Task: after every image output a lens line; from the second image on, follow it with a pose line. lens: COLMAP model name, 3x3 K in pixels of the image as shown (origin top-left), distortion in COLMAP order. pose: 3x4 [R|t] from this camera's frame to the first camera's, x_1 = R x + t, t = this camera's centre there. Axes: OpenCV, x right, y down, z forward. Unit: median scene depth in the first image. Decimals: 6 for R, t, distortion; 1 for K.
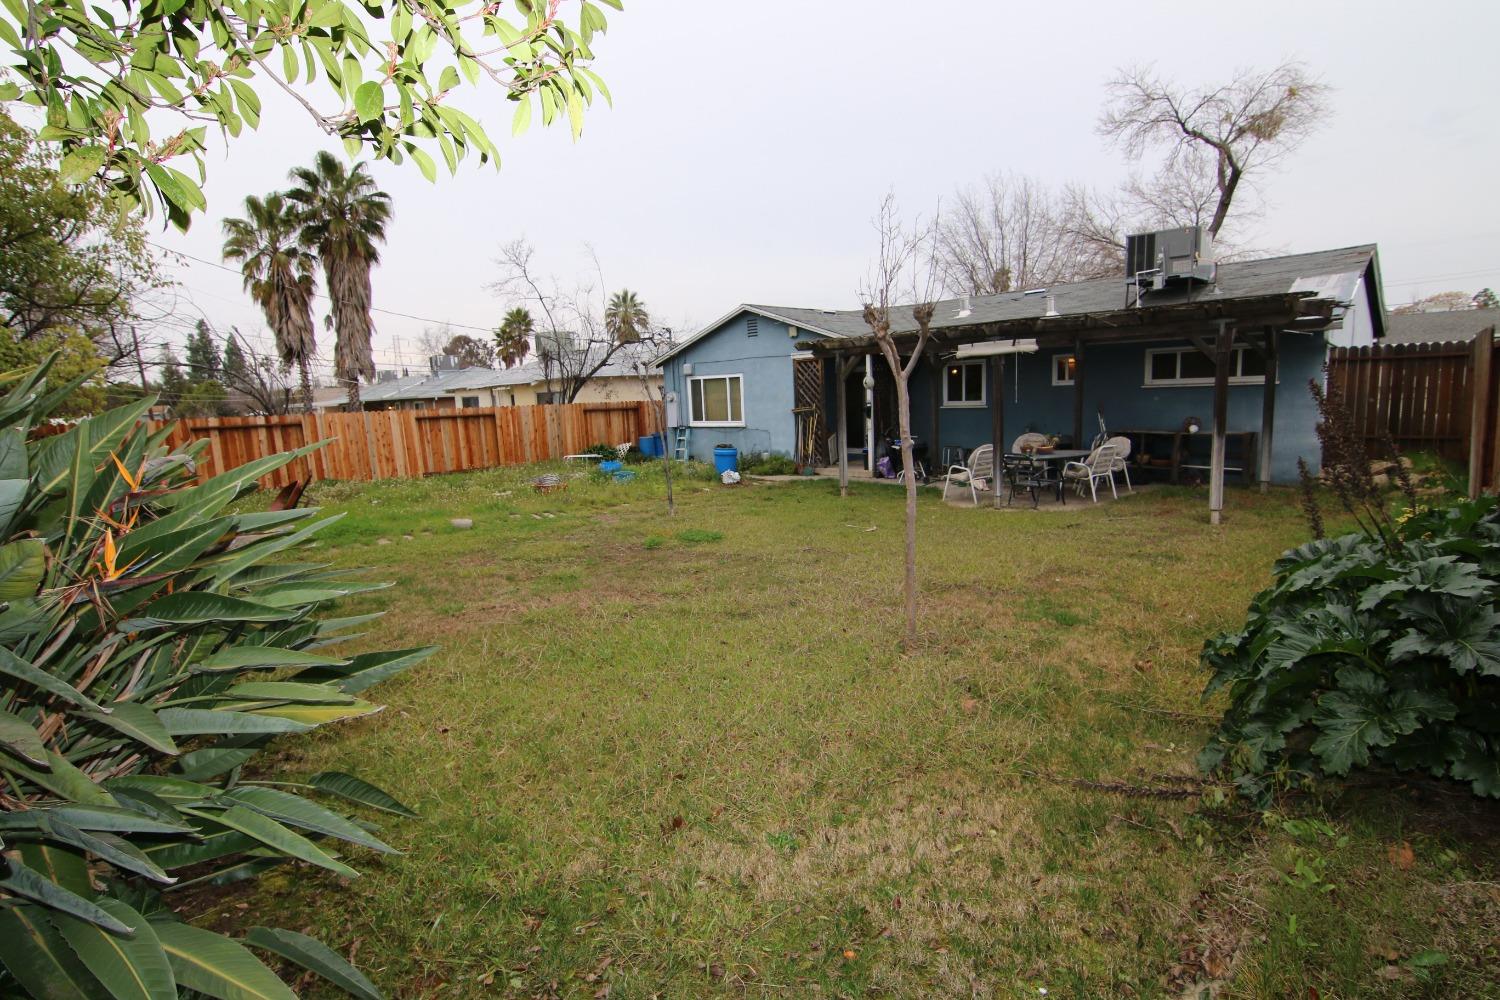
lens RADIAL K [[748.3, 0, 750.0], [0, 748.3, 500.0], [0, 0, 1]] dist [-0.001936, -0.013503]
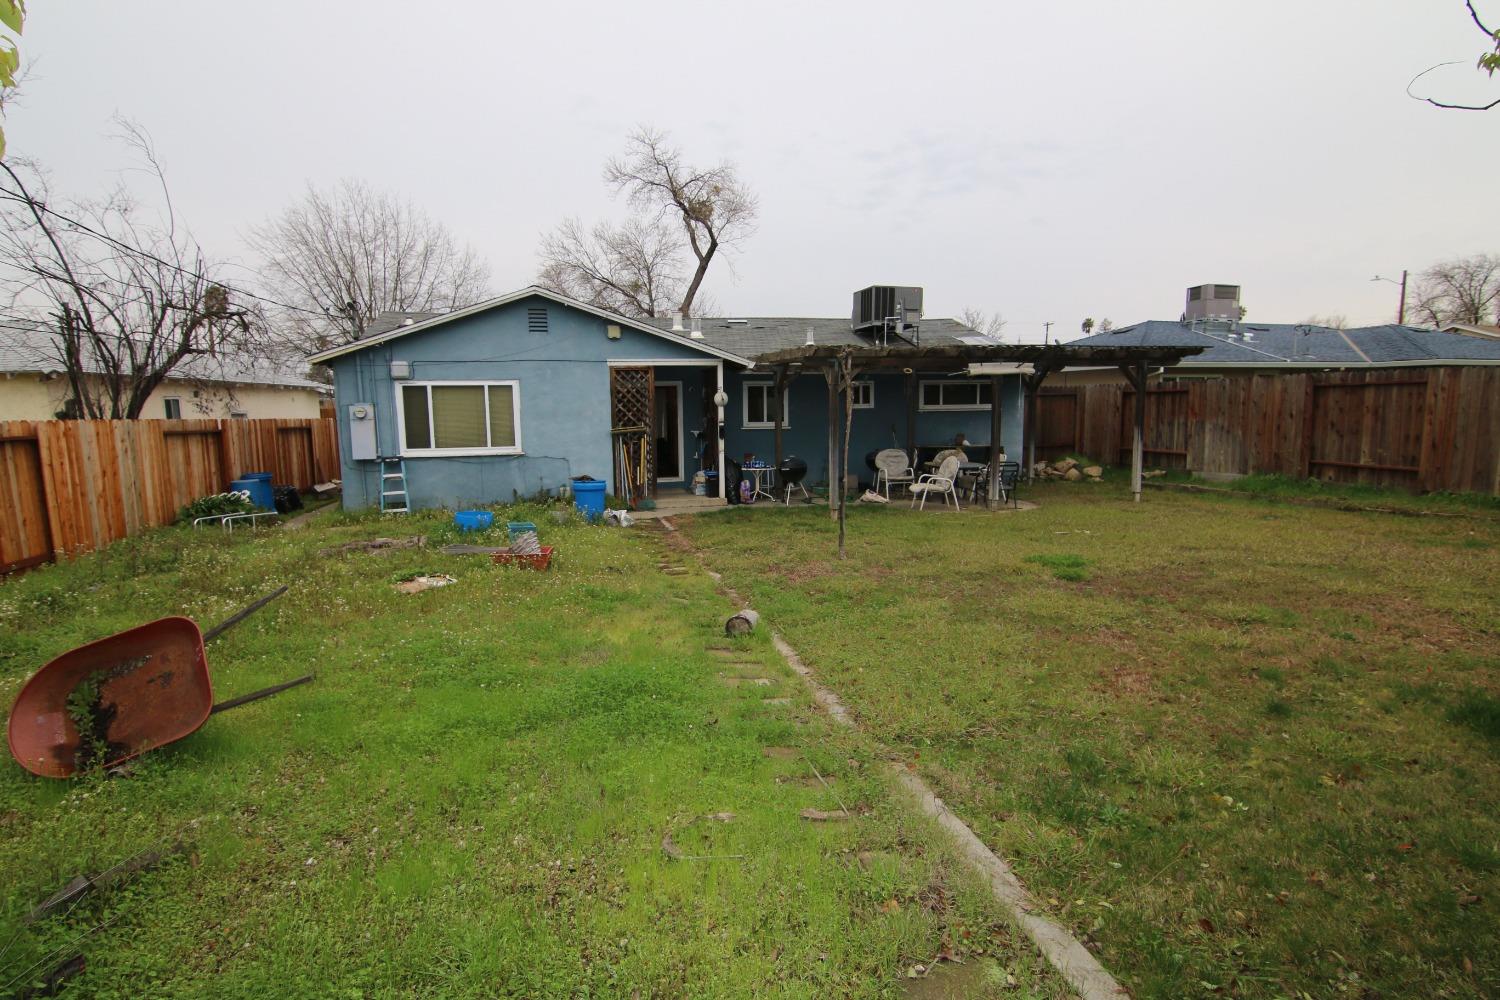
lens RADIAL K [[748.3, 0, 750.0], [0, 748.3, 500.0], [0, 0, 1]] dist [-0.001936, -0.013503]
pose [[0.539408, -0.067738, 0.839316, -0.497882], [0.114488, 0.993403, 0.006596, -0.033726], [-0.834225, 0.092534, 0.543604, 0.427968]]
